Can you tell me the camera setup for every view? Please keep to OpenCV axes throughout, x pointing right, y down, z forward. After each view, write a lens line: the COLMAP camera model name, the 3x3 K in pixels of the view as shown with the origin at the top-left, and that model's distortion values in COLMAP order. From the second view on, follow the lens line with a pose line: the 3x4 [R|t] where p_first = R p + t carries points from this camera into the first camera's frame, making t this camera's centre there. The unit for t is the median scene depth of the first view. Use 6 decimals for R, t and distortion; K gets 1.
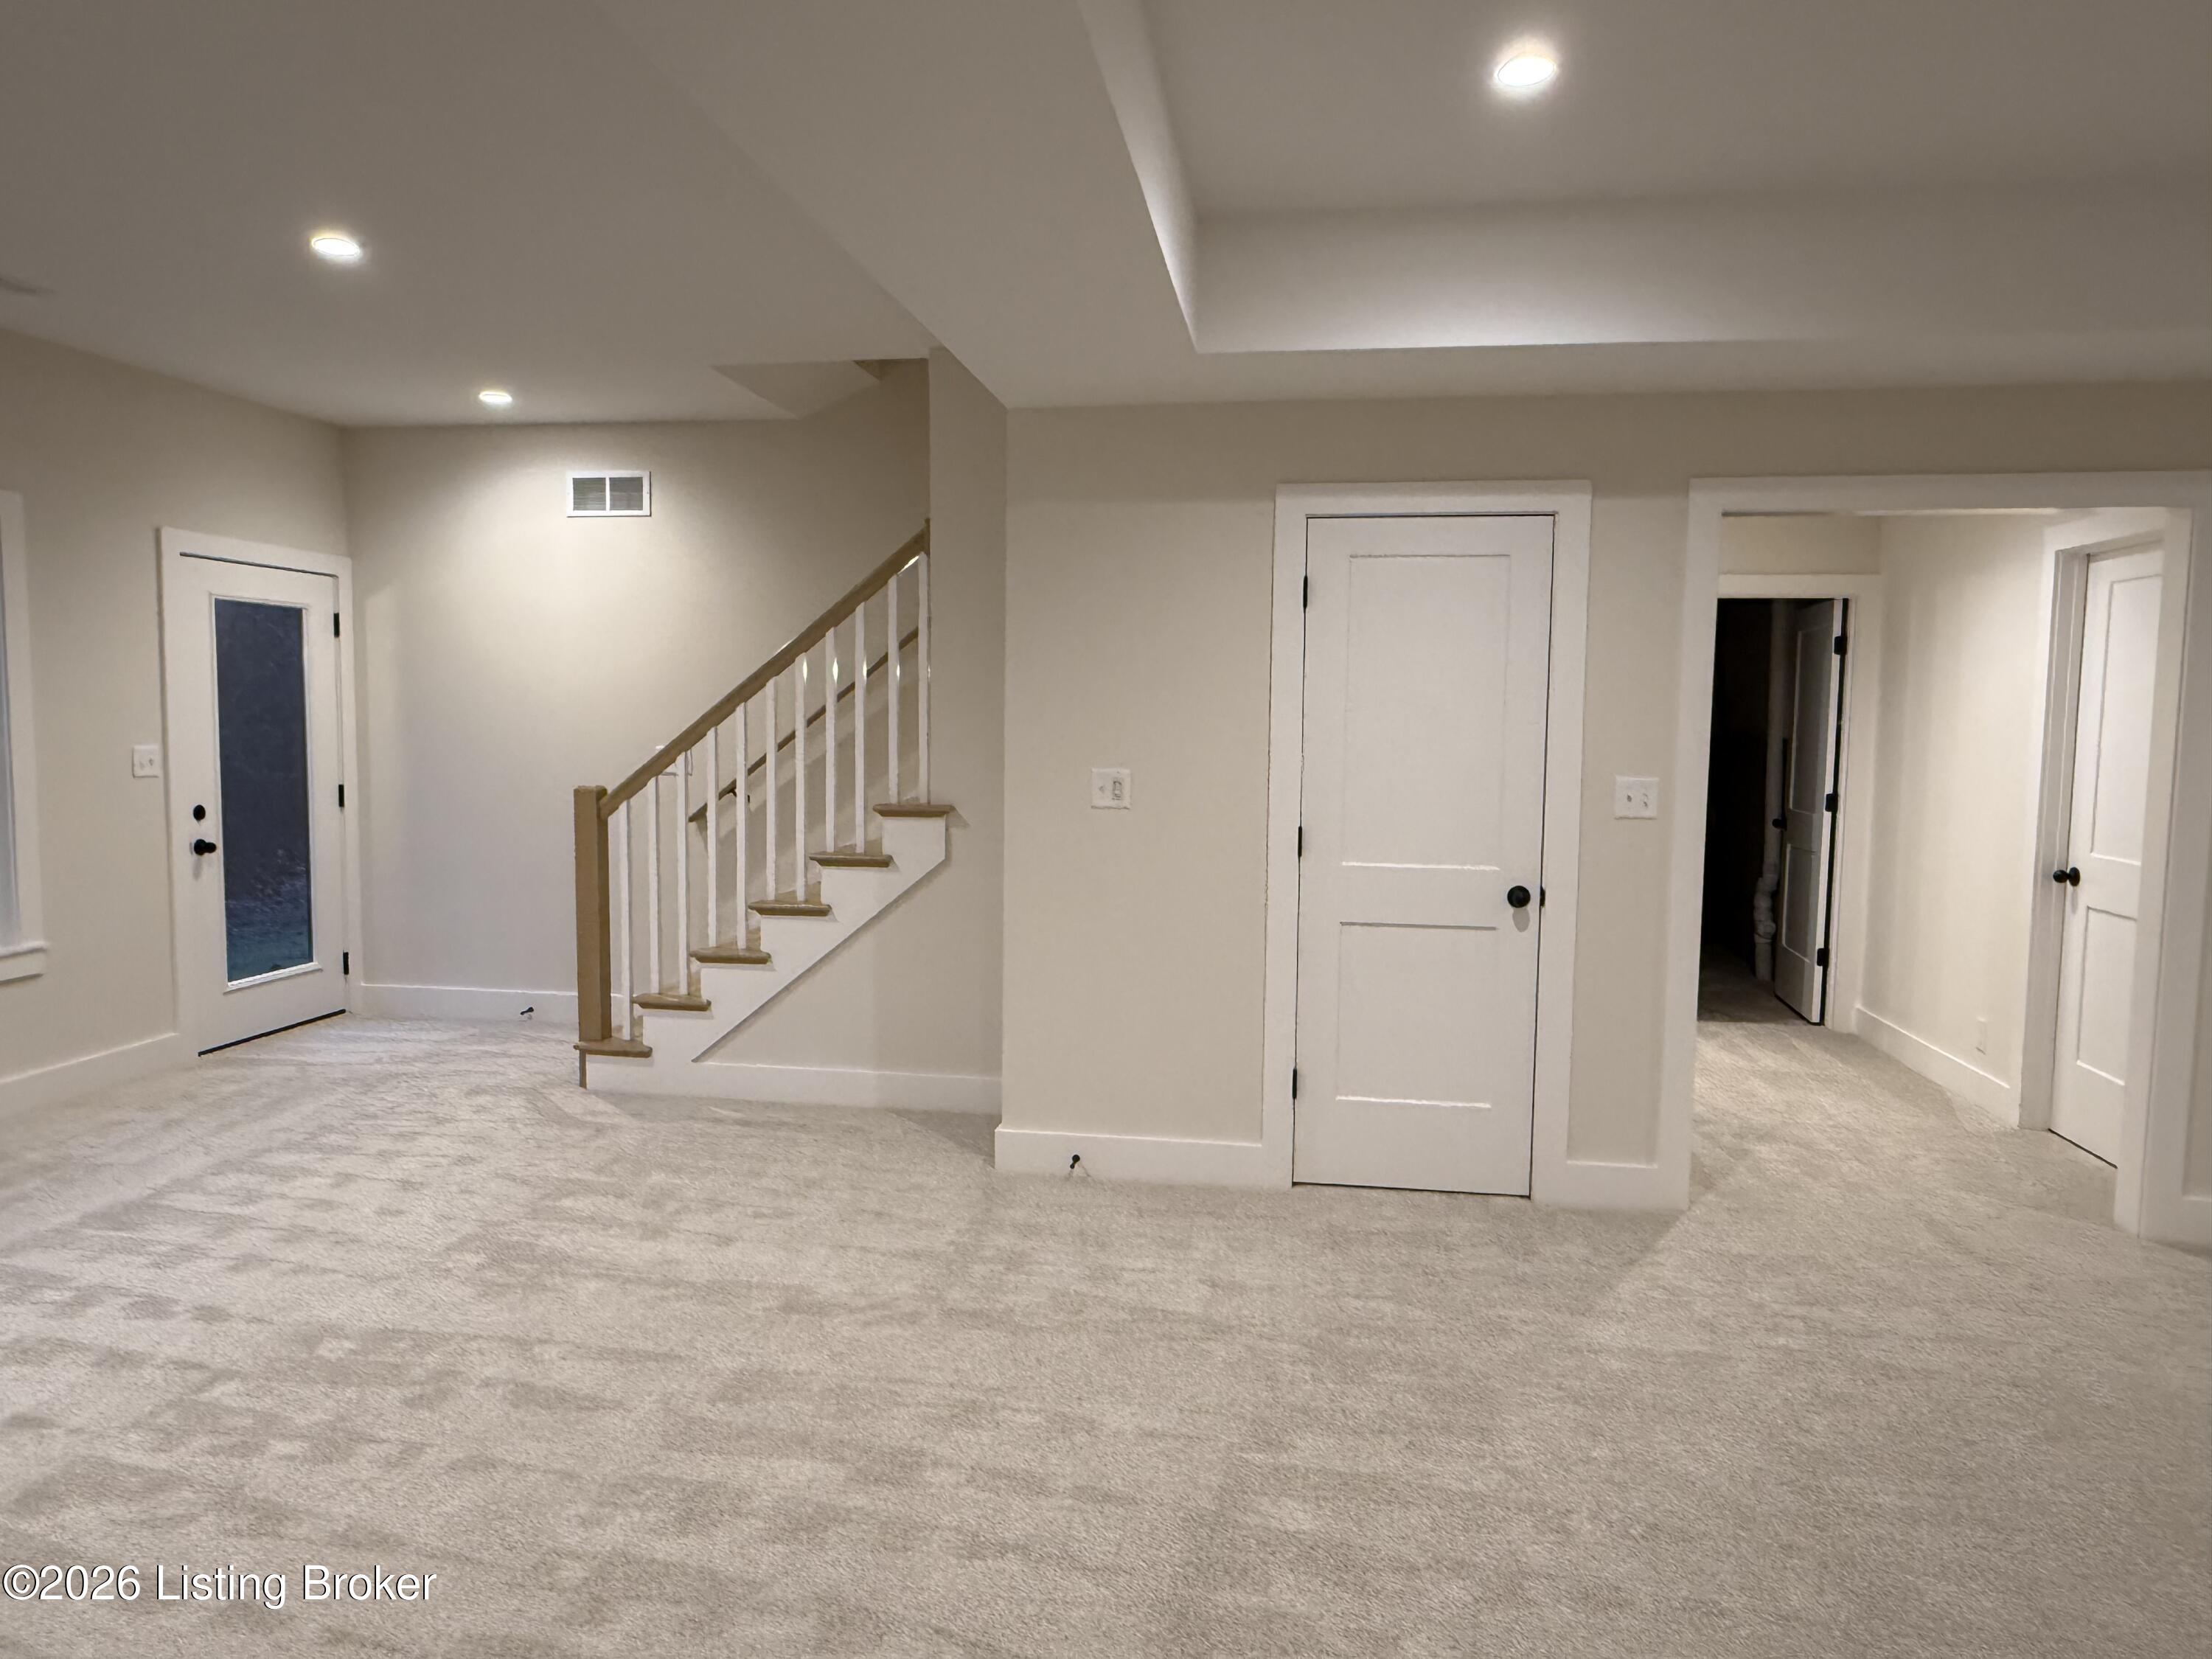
lens RADIAL K [[1428.3, 0, 1106.0], [0, 1428.3, 829.5], [0, 0, 1]] dist [-0.000716, -0.001754]
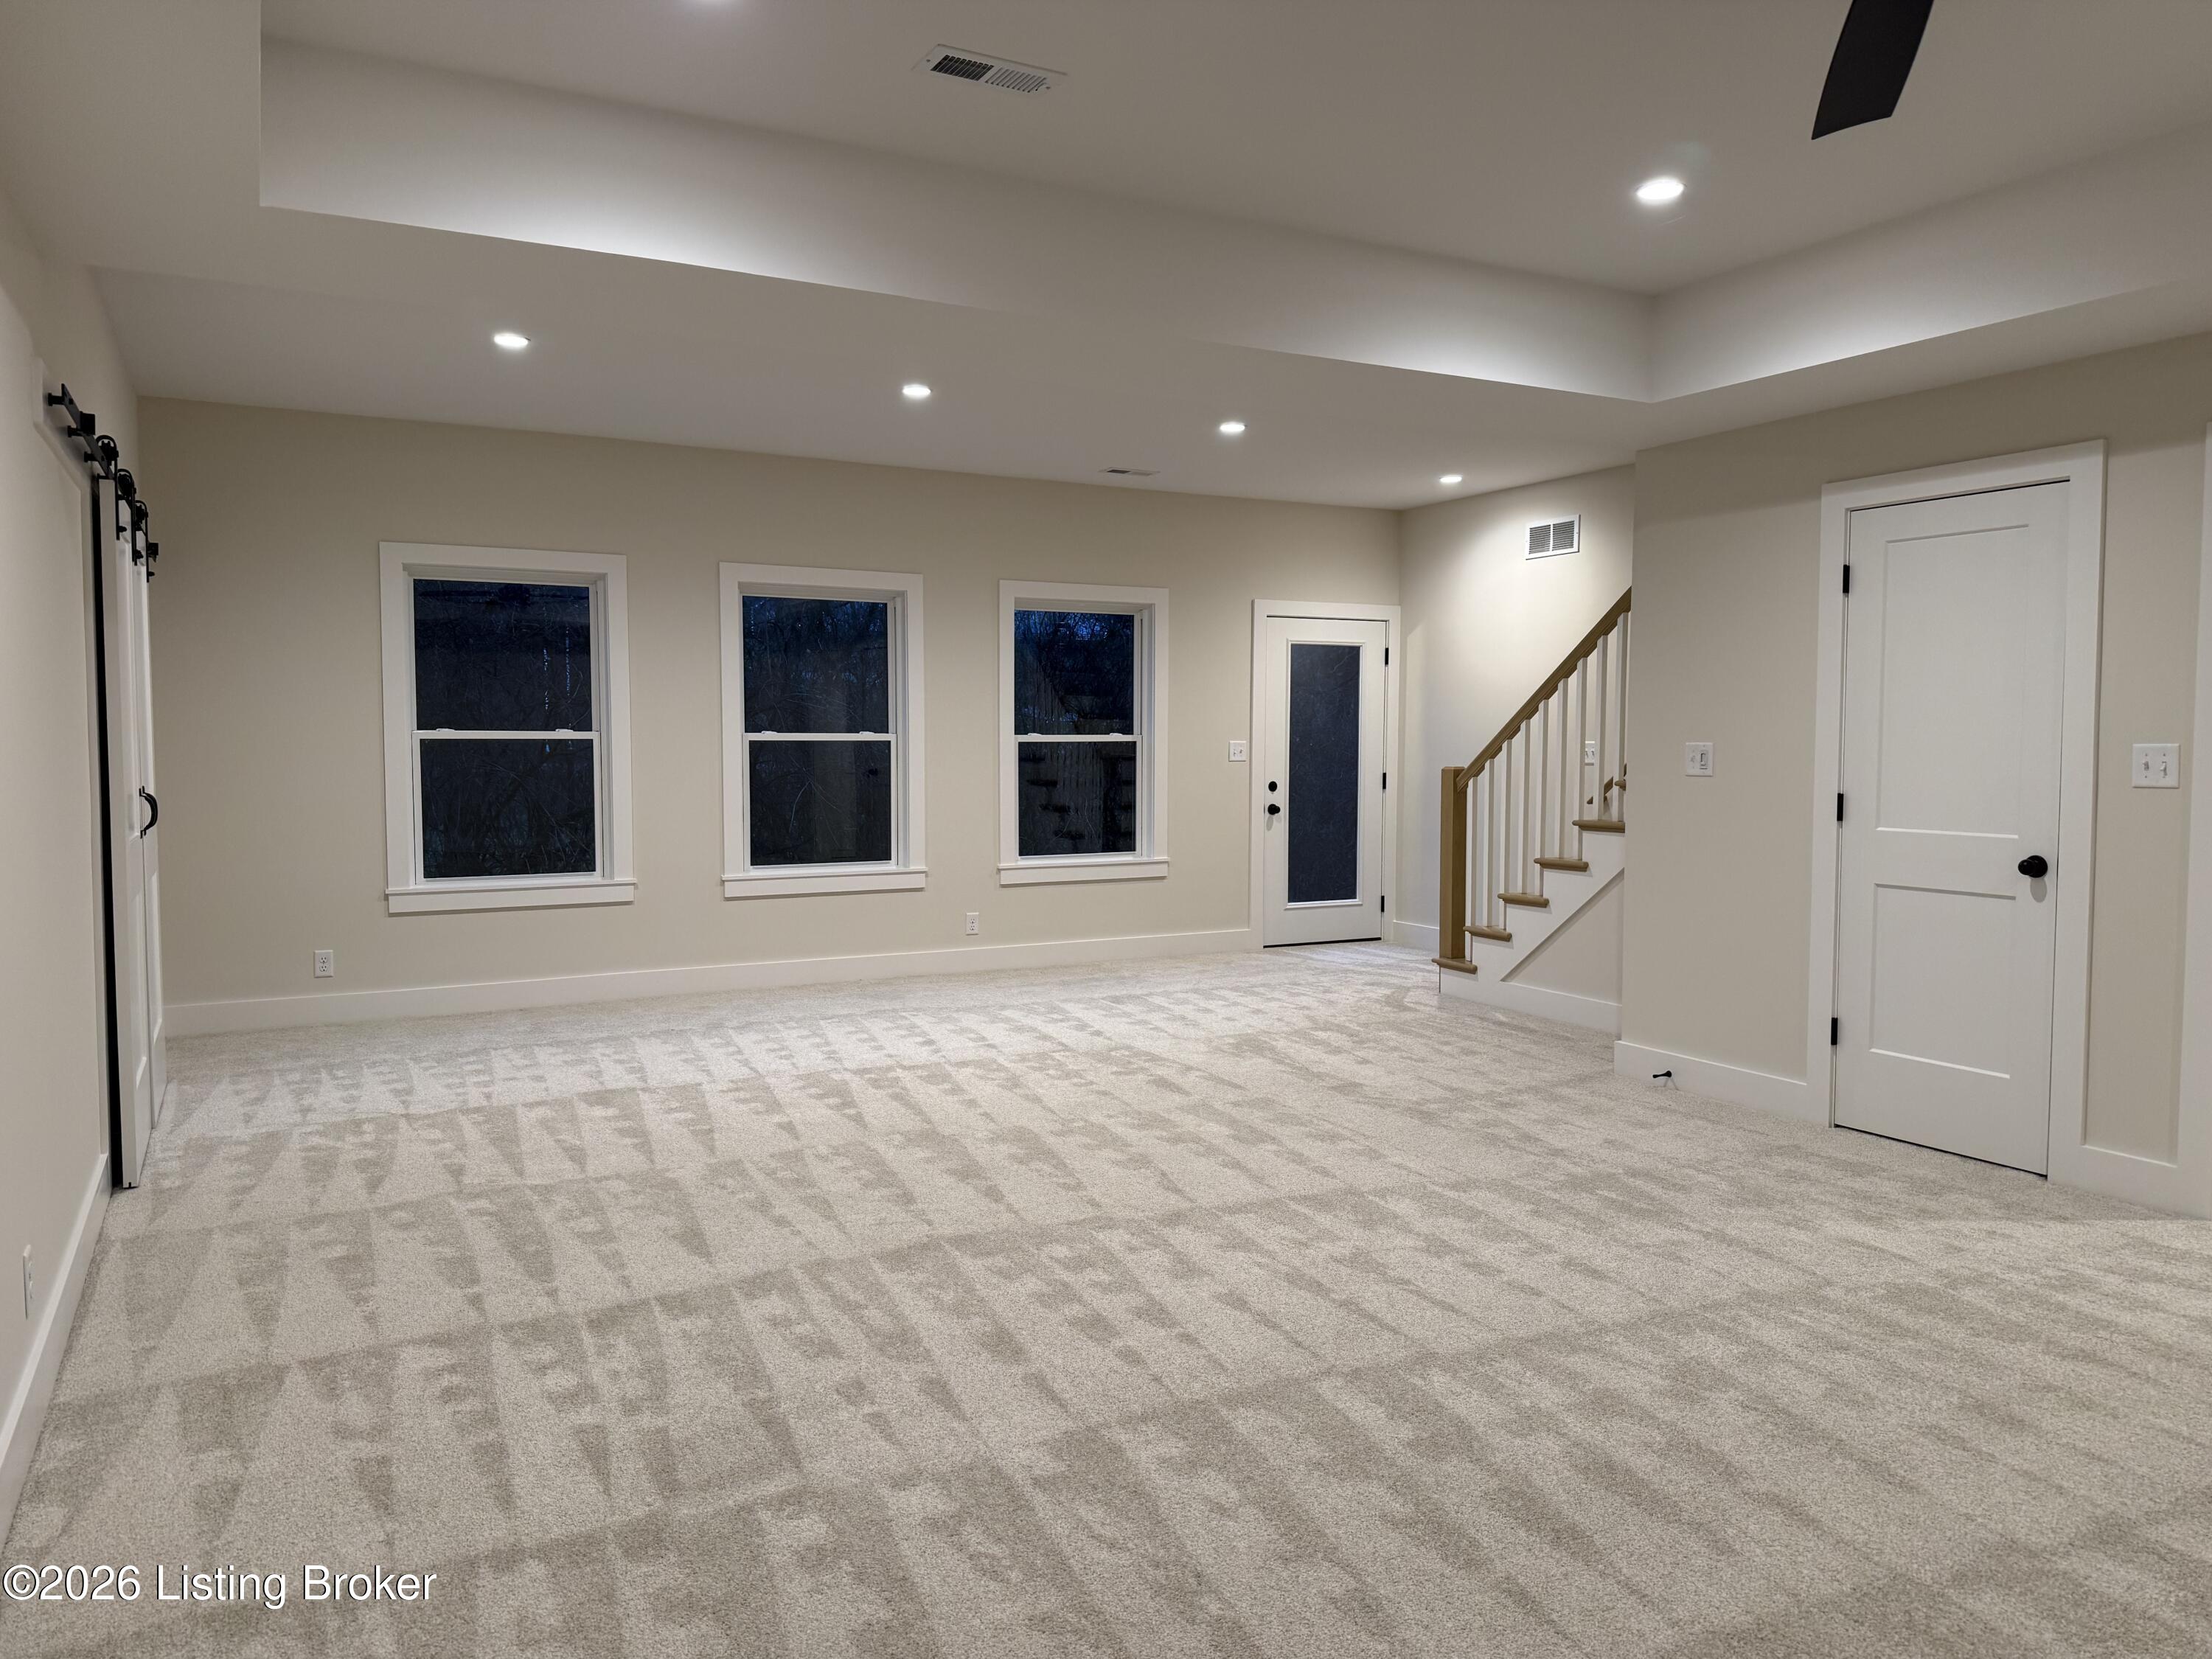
lens RADIAL K [[1523.6, 0, 1106.0], [0, 1523.6, 829.5], [0, 0, 1]] dist [0.092524, -0.132560]
pose [[0.608916, 0.035978, -0.792418, 0.599528], [-0.055605, 0.998449, 0.002604, 0.044061], [0.791283, 0.042476, 0.609972, -0.133794]]
